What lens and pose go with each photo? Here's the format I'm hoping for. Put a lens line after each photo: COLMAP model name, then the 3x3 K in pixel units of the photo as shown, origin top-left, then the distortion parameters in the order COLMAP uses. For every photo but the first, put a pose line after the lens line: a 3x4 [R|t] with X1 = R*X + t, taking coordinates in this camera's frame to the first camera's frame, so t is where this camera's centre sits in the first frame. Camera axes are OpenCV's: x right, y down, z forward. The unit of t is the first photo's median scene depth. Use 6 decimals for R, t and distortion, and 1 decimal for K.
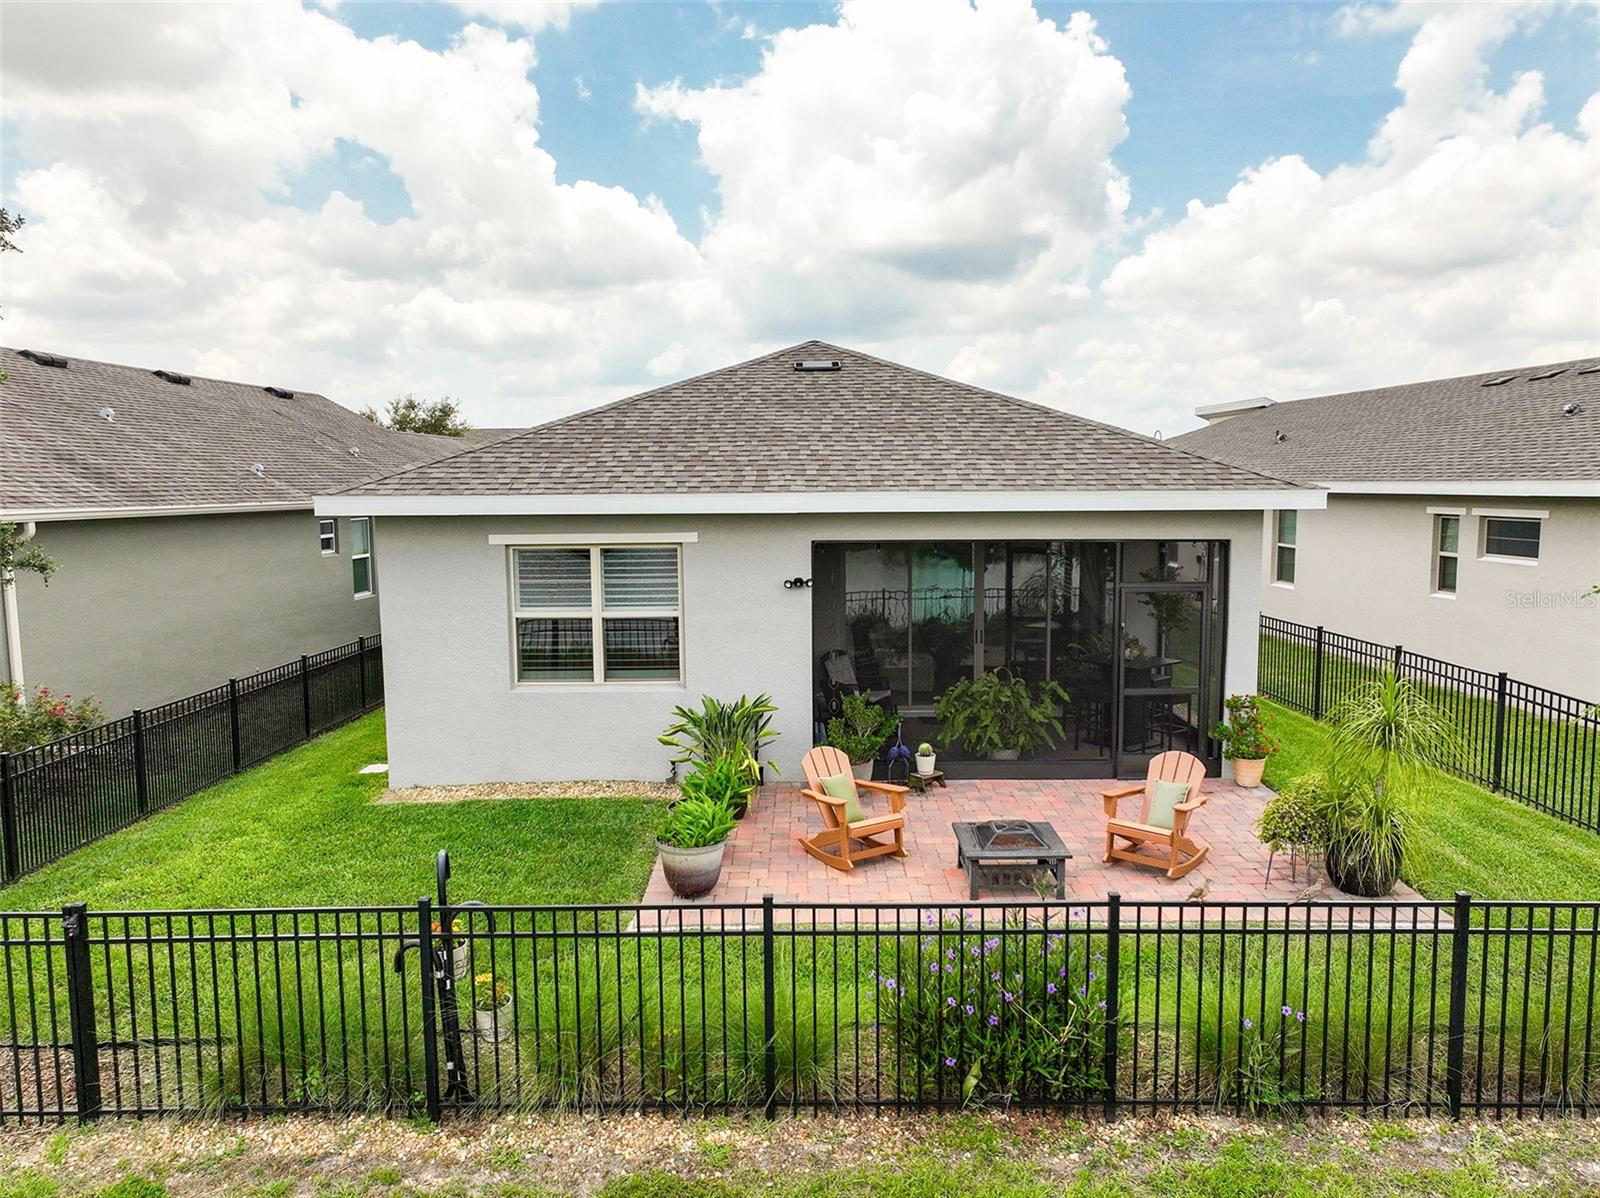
lens RADIAL K [[1136.8, 0, 797.9], [0, 1136.8, 593.5], [0, 0, 1]] dist [0.003435, 0.014931]
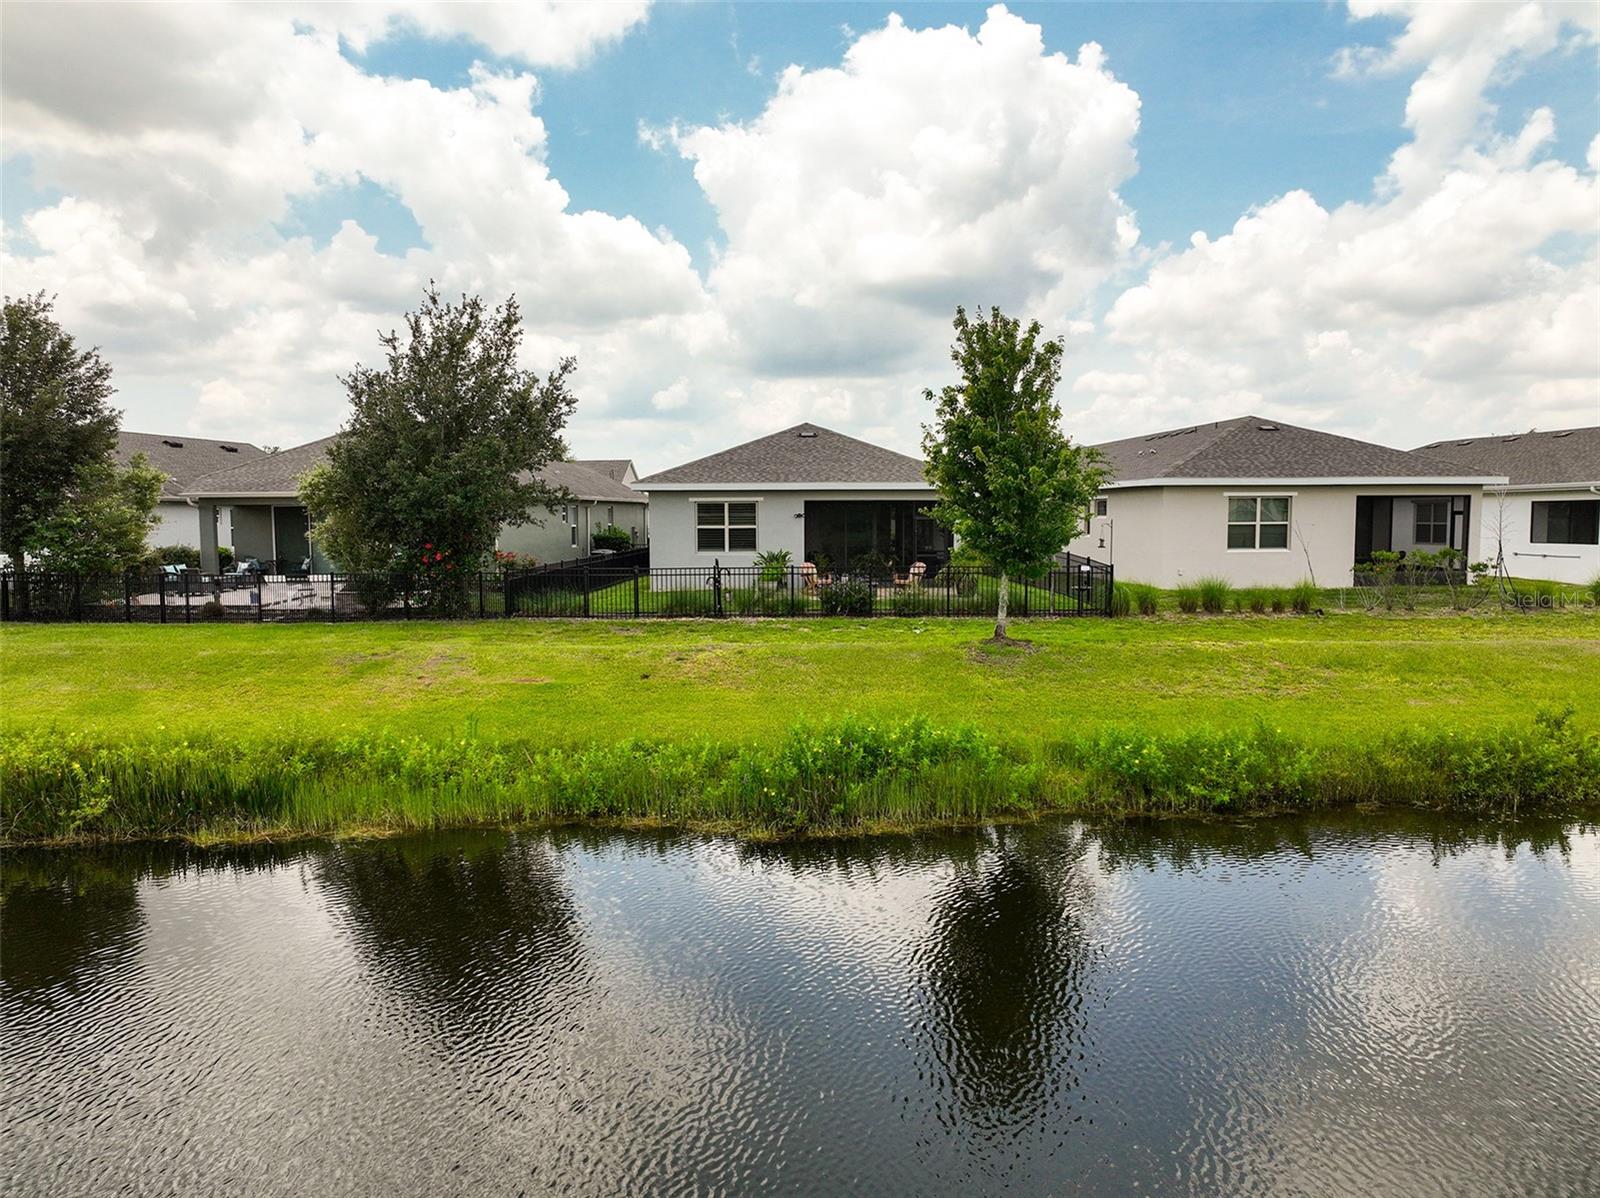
lens RADIAL K [[1136.8, 0, 794.9], [0, 1136.8, 609.3], [0, 0, 1]] dist [0.003435, 0.014931]
pose [[0.999959, 0.003629, -0.008269, 0.011615], [-0.003747, 0.999891, -0.014265, 0.252981], [0.008217, 0.014296, 0.999864, -1.732345]]
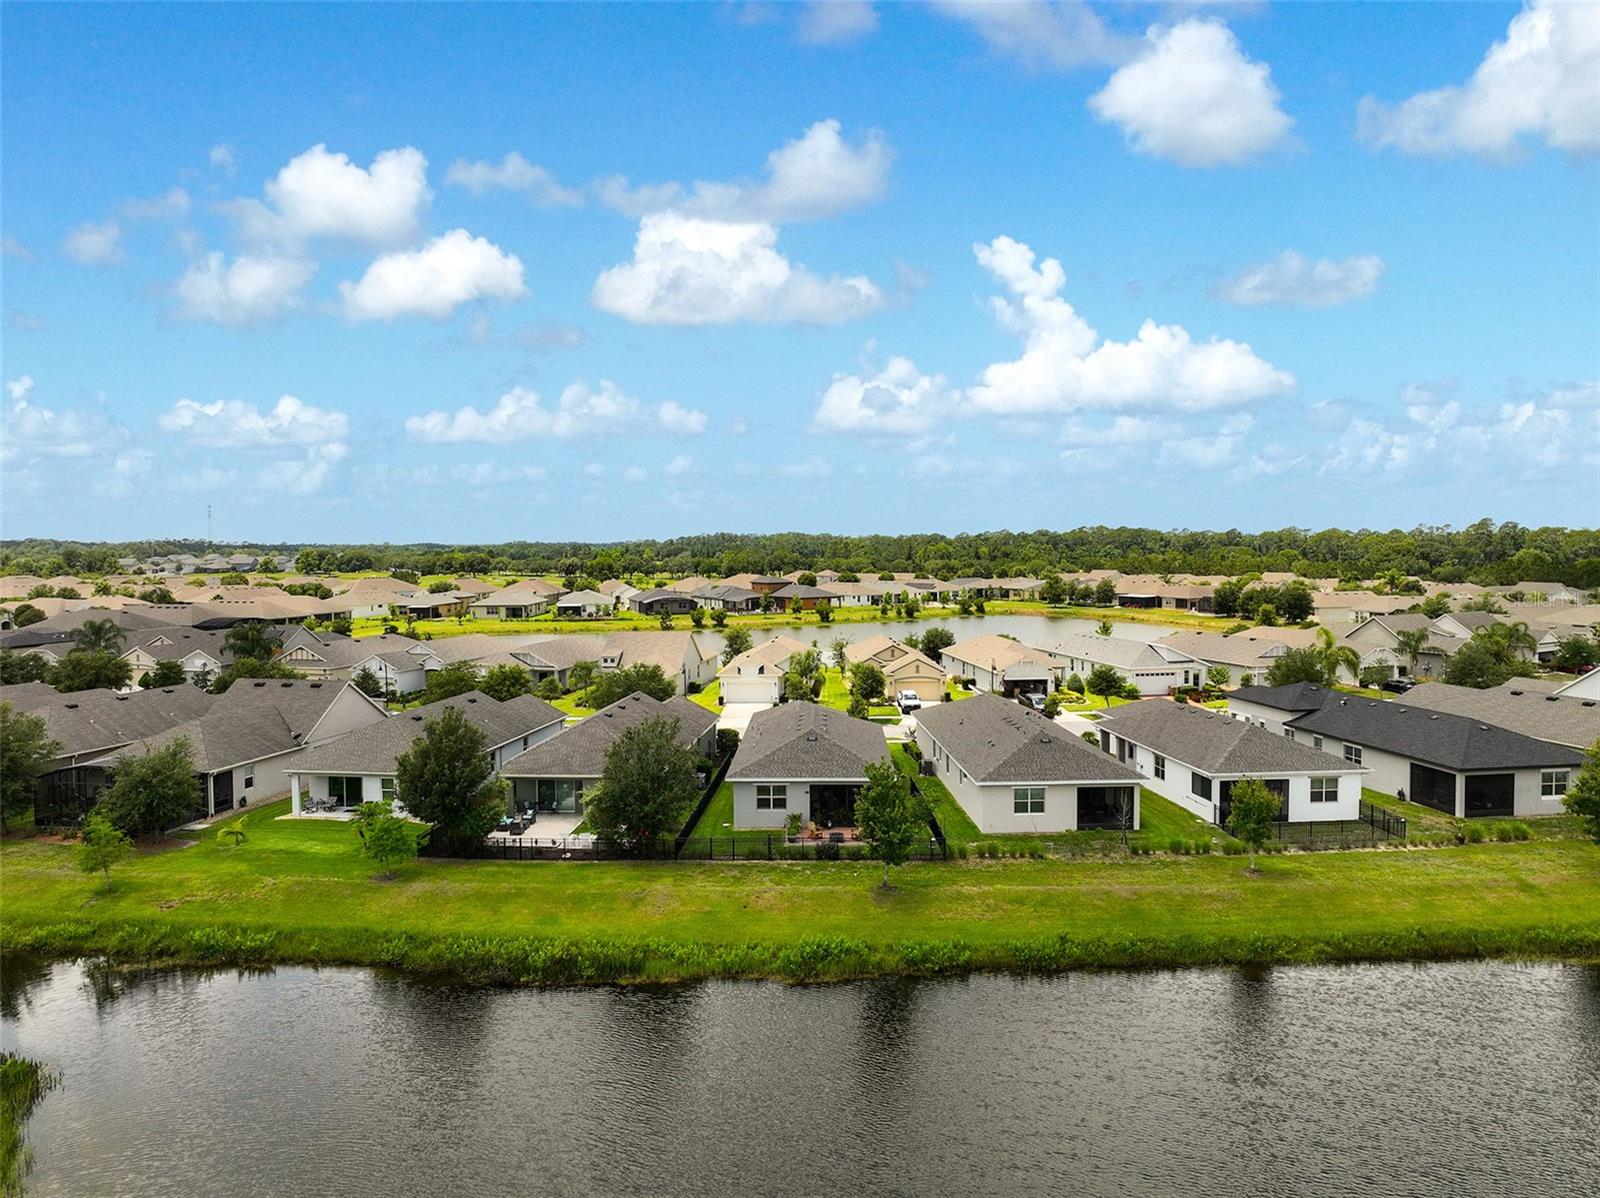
lens RADIAL K [[1136.8, 0, 804.0], [0, 1136.8, 593.8], [0, 0, 1]] dist [0.003435, 0.014931]
pose [[0.999791, 0.002602, -0.020294, 0.091932], [-0.003737, 0.998419, -0.056081, -0.657091], [0.020116, 0.056145, 0.998220, -4.569936]]
